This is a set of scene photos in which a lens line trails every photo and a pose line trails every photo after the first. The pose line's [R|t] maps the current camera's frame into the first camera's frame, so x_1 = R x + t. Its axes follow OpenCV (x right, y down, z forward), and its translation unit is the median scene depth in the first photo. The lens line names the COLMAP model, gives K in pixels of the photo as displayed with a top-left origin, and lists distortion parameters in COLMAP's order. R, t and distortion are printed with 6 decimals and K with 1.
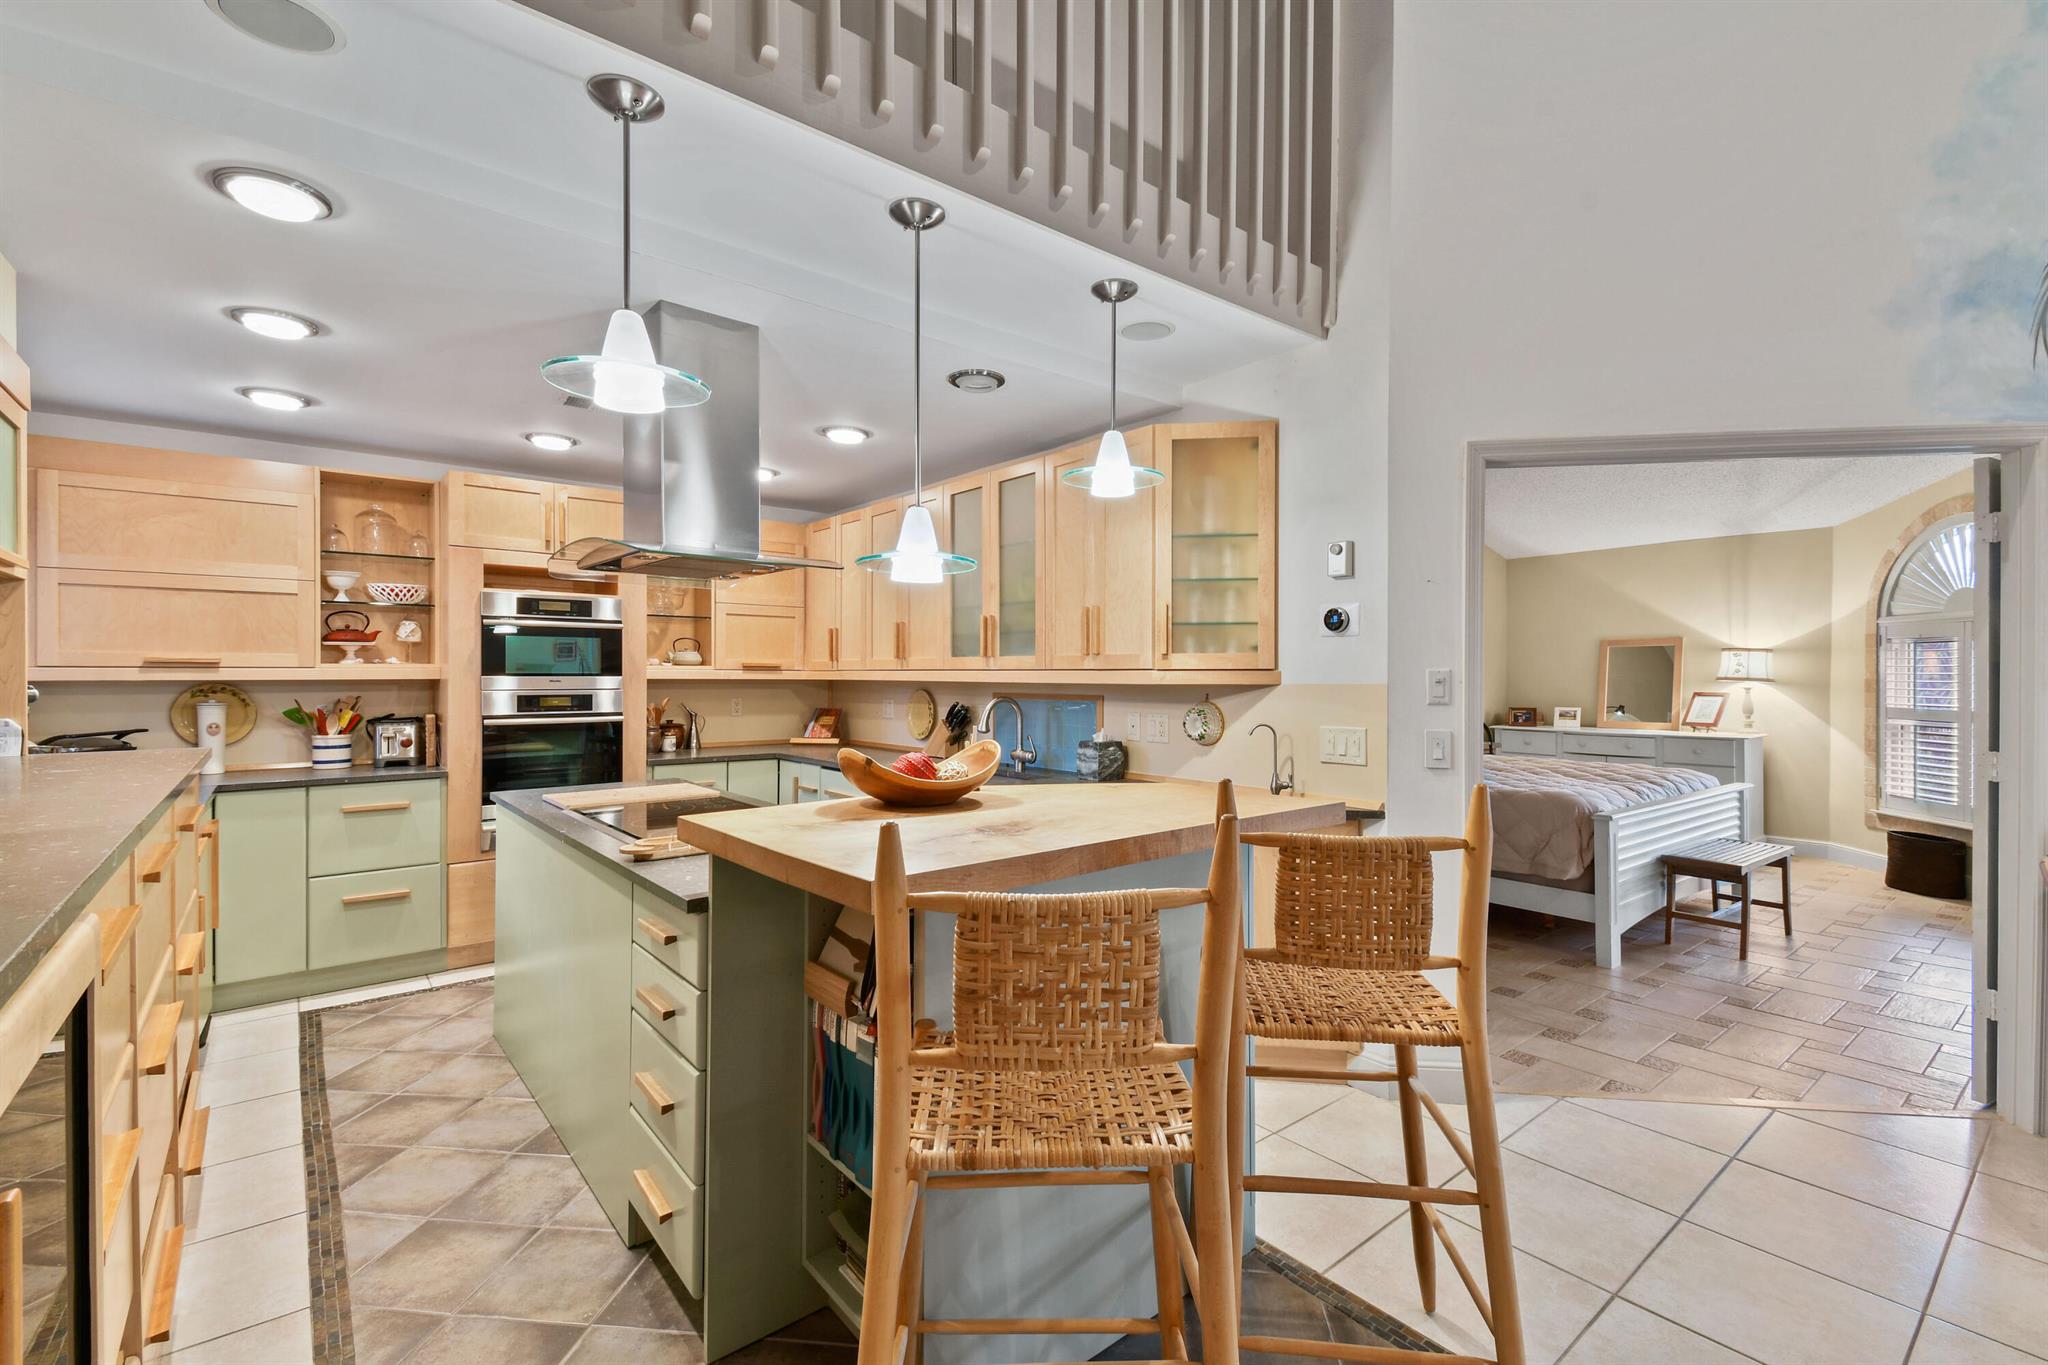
lens RADIAL K [[892.9, 0, 1036.1], [0, 892.9, 677.8], [0, 0, 1]] dist [0.052153, -0.025114]
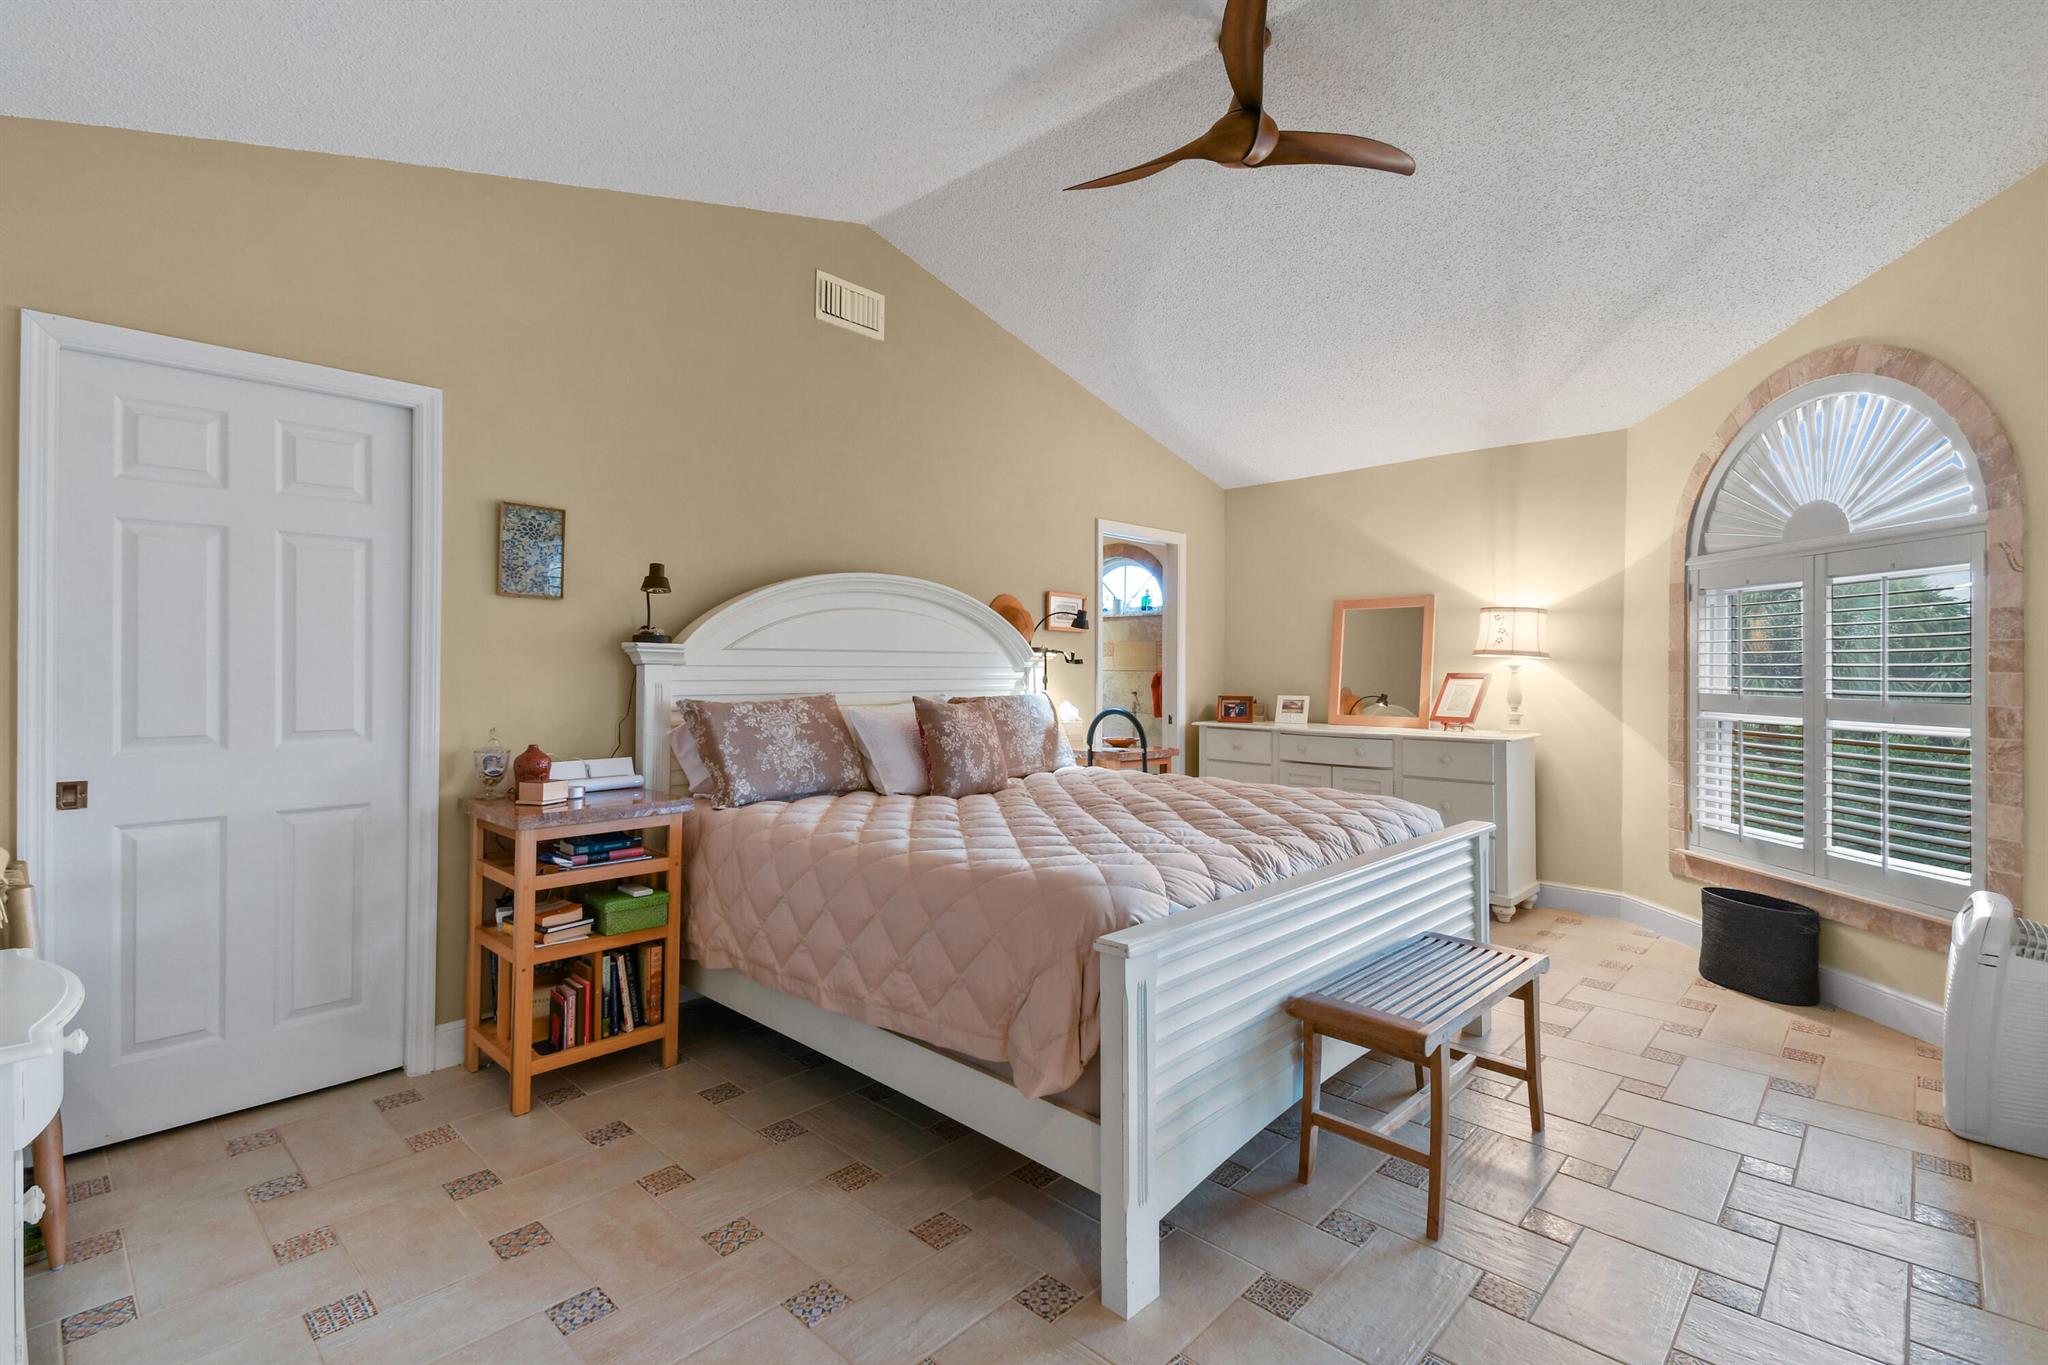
lens RADIAL K [[929.6, 0, 1014.5], [0, 929.6, 664.3], [0, 0, 1]] dist [0.029217, -0.008566]
pose [[0.991925, 0.004437, 0.126751, 0.519539], [-0.003602, 0.999970, -0.006816, 0.025712], [-0.126778, 0.006305, 0.991911, 0.573093]]
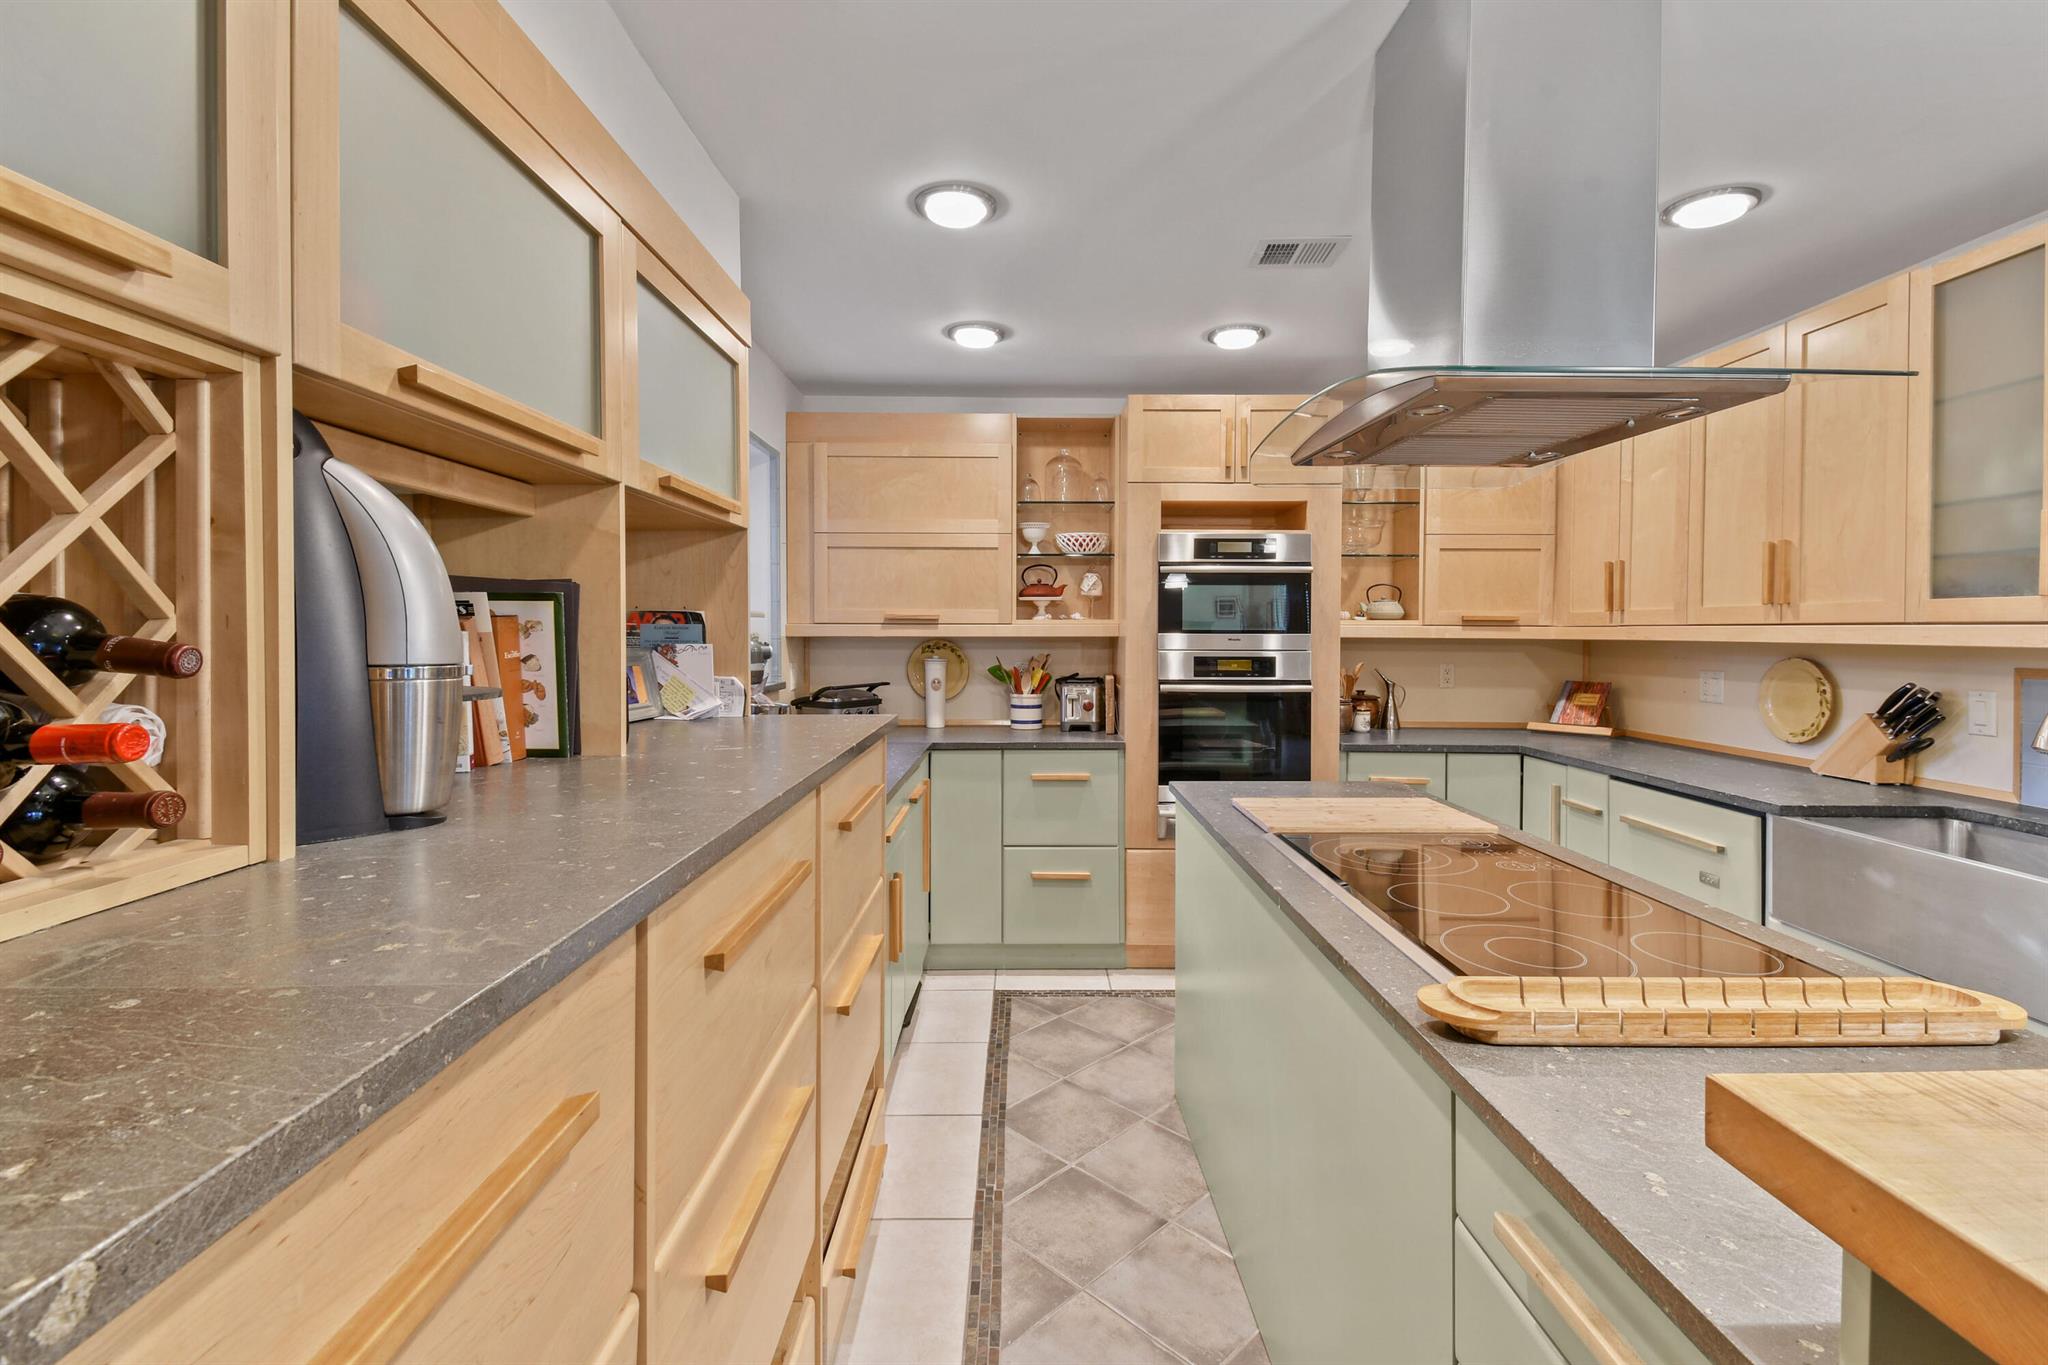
lens RADIAL K [[901.7, 0, 1025.7], [0, 901.7, 636.6], [0, 0, 1]] dist [0.036797, -0.025681]
pose [[0.772787, 0.004816, -0.634648, -0.163963], [-0.004010, 0.999988, 0.002705, -0.000431], [0.634653, 0.000454, 0.772797, 0.257561]]
